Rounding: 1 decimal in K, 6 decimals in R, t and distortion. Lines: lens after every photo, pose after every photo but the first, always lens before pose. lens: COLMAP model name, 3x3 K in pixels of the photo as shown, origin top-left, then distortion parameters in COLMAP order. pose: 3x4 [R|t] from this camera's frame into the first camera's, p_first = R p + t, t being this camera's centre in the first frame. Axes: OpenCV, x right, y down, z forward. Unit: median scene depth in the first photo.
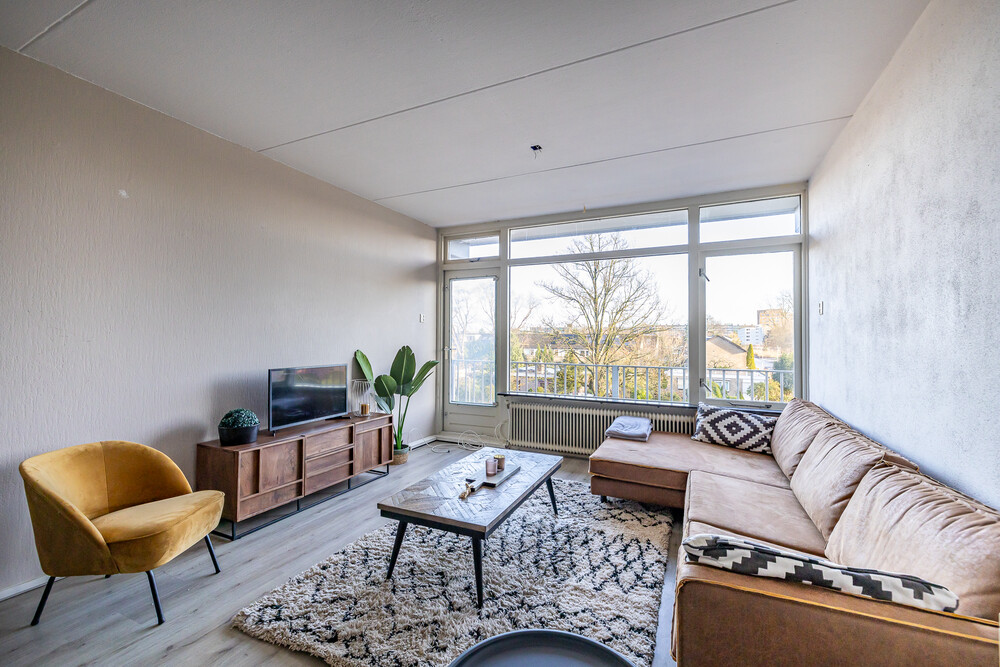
lens RADIAL K [[422.3, 0, 495.7], [0, 422.3, 332.4], [0, 0, 1]] dist [-0.000274, -0.000104]
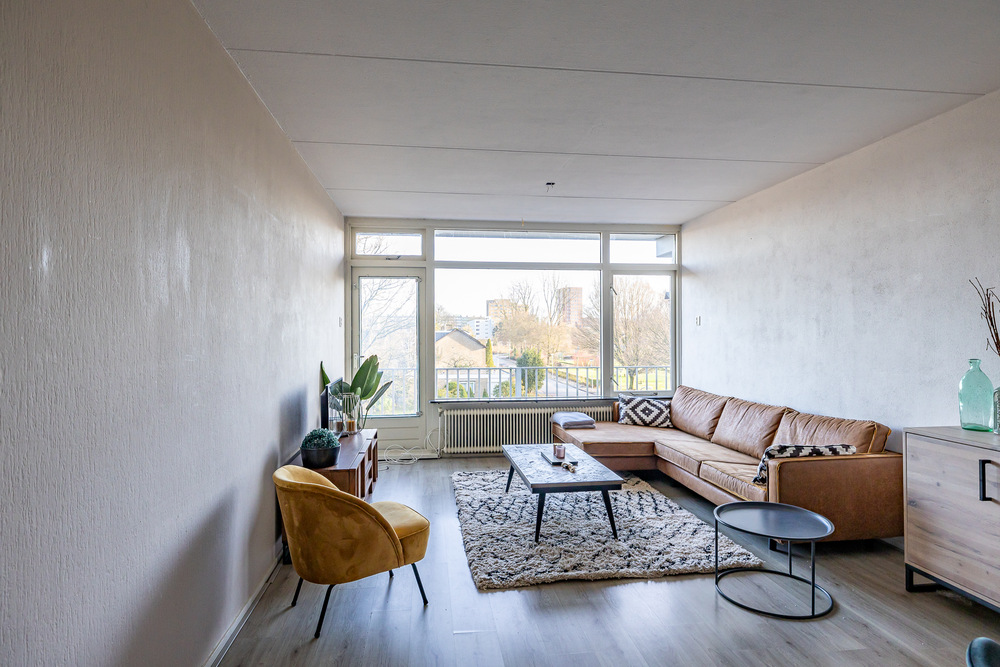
lens RADIAL K [[561.1, 0, 501.6], [0, 561.1, 335.4], [0, 0, 1]] dist [0.000831, 0.000558]
pose [[0.837563, -0.009109, 0.546264, -0.750662], [-0.000991, 0.999834, 0.018191, -0.038704], [-0.546339, -0.015778, 0.837415, -0.201680]]
